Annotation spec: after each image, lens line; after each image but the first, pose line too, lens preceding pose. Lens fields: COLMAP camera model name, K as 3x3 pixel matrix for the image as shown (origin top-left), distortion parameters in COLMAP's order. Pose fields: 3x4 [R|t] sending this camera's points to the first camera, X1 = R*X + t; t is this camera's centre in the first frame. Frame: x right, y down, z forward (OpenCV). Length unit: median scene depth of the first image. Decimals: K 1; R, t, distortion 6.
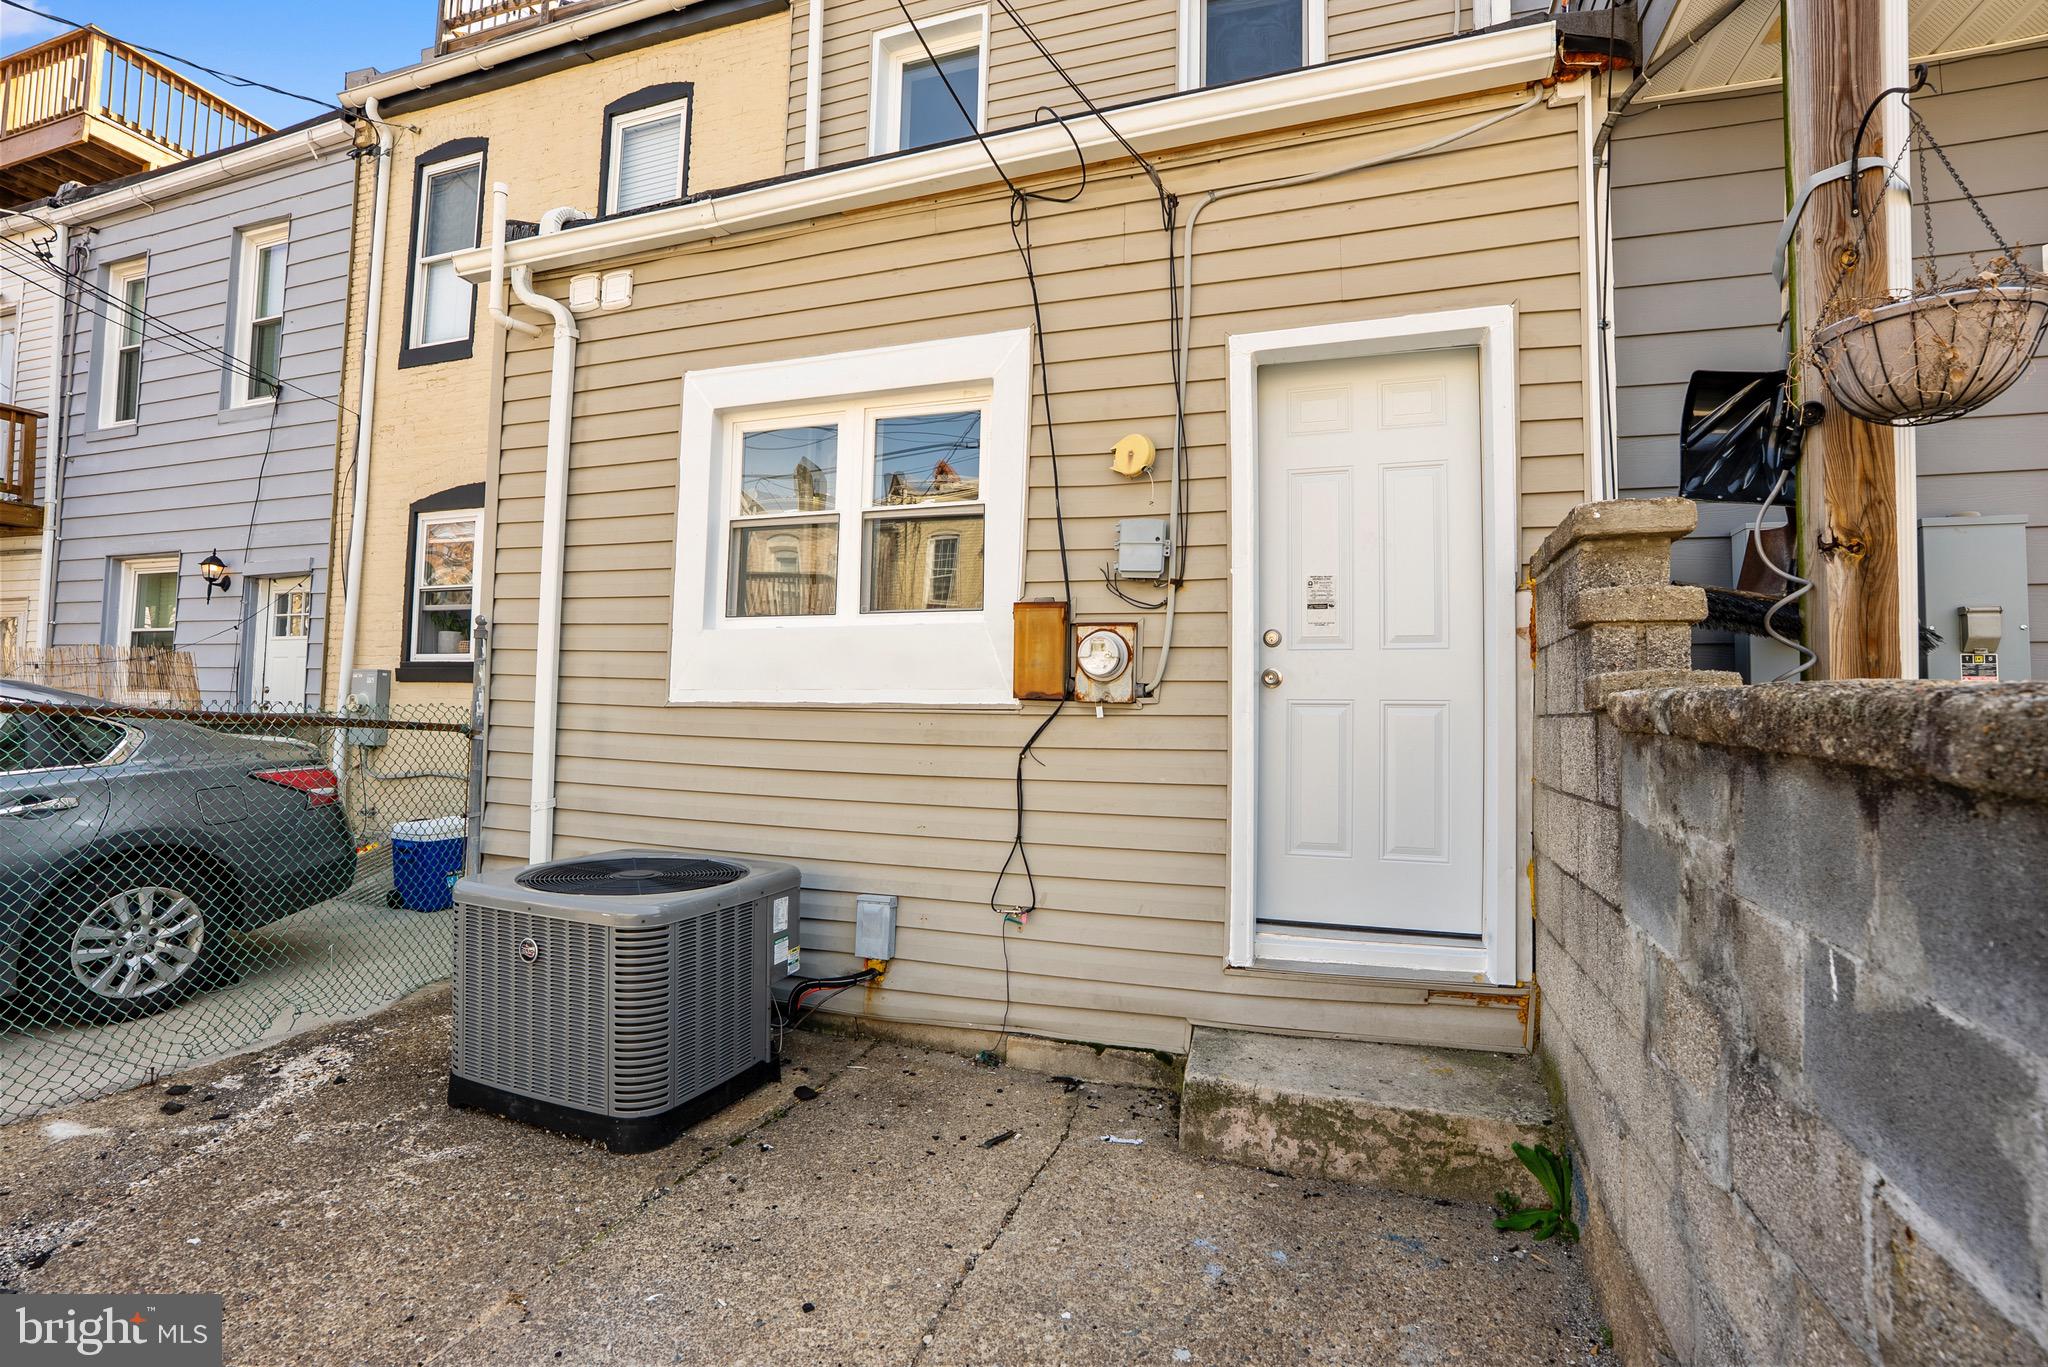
lens RADIAL K [[919.7, 0, 1024.0], [0, 919.7, 683.5], [0, 0, 1]] dist [-0.060225, 0.022699]
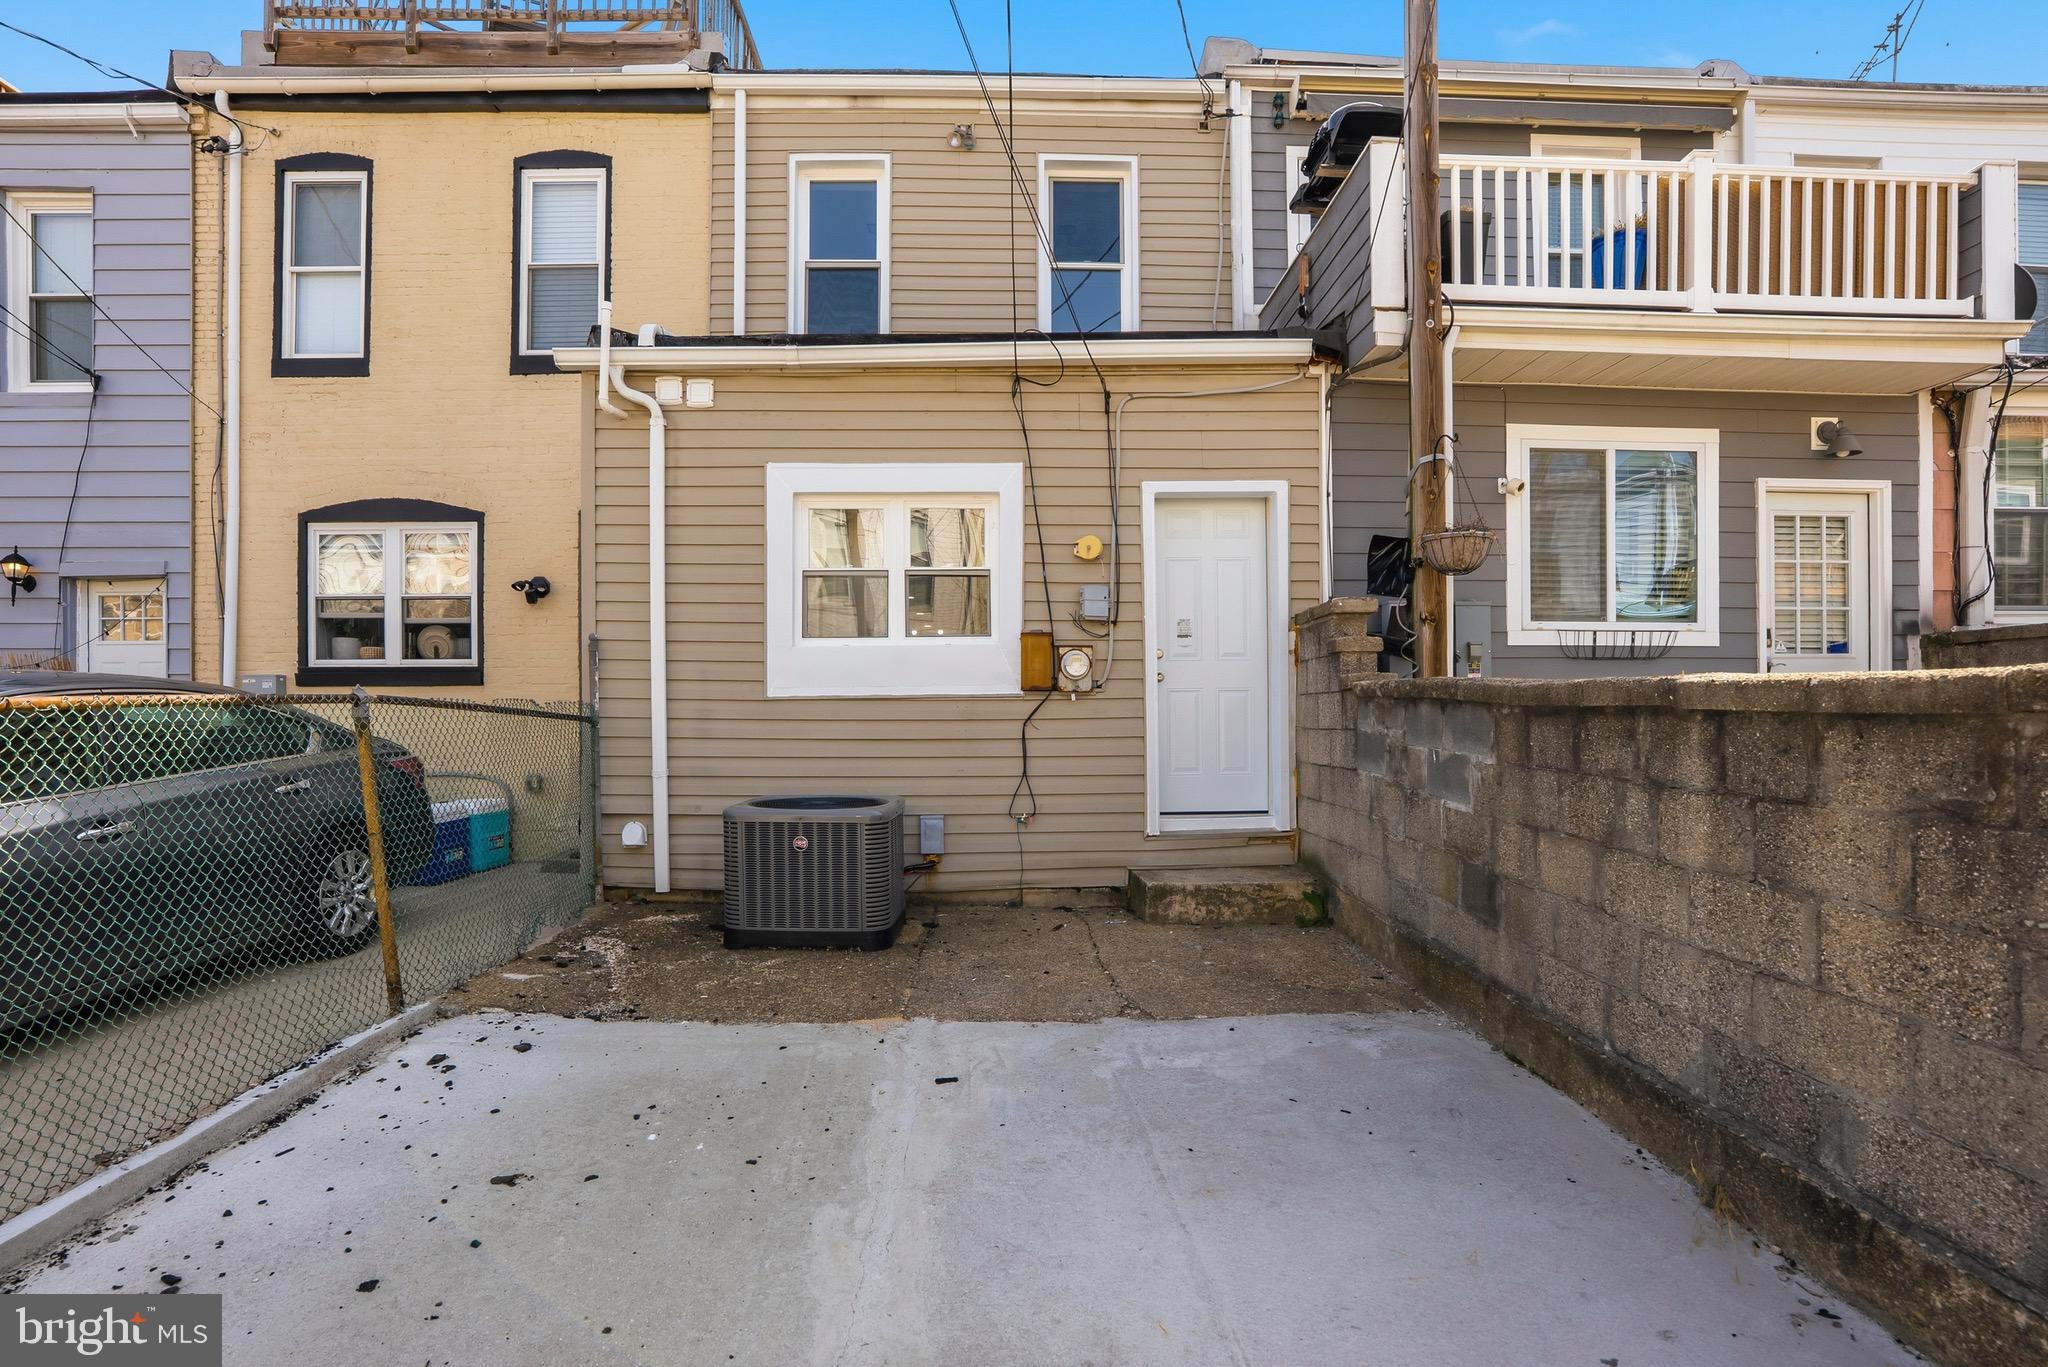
lens RADIAL K [[931.4, 0, 1018.7], [0, 931.4, 728.8], [0, 0, 1]] dist [-0.054677, 0.018732]
pose [[0.939000, -0.027391, 0.342823, -0.618094], [0.009227, 0.998471, 0.054503, -0.005730], [-0.343792, -0.048016, 0.937817, -0.611185]]
